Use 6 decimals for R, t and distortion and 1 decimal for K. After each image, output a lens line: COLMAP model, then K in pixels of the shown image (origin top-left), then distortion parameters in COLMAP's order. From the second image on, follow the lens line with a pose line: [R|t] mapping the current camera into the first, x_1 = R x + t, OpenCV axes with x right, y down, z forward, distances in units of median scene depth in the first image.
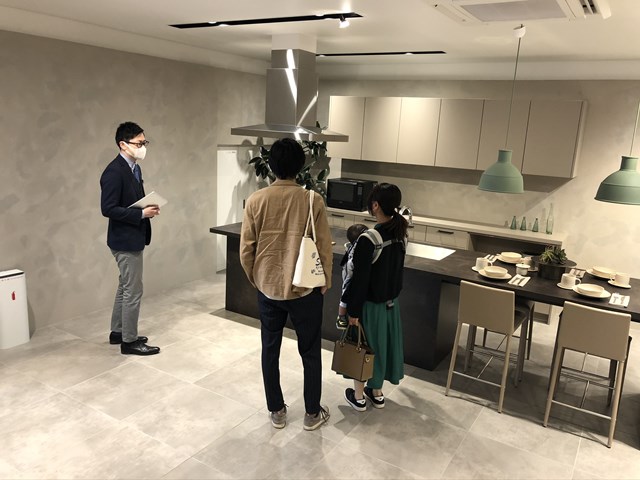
lens RADIAL K [[525.5, 0, 324.2], [0, 525.5, 240.1], [0, 0, 1]] dist [0.024075, 0.006045]
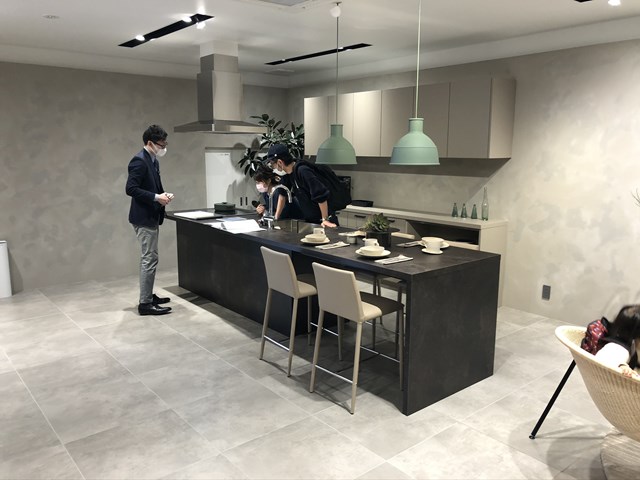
lens RADIAL K [[525.5, 0, 323.9], [0, 525.5, 239.8], [0, 0, 1]] dist [0.024075, 0.006045]
pose [[0.949056, 0.006403, -0.315042, 0.466660], [-0.022586, 0.998604, -0.047744, 0.078932], [0.314296, 0.052427, 0.947876, 0.007138]]
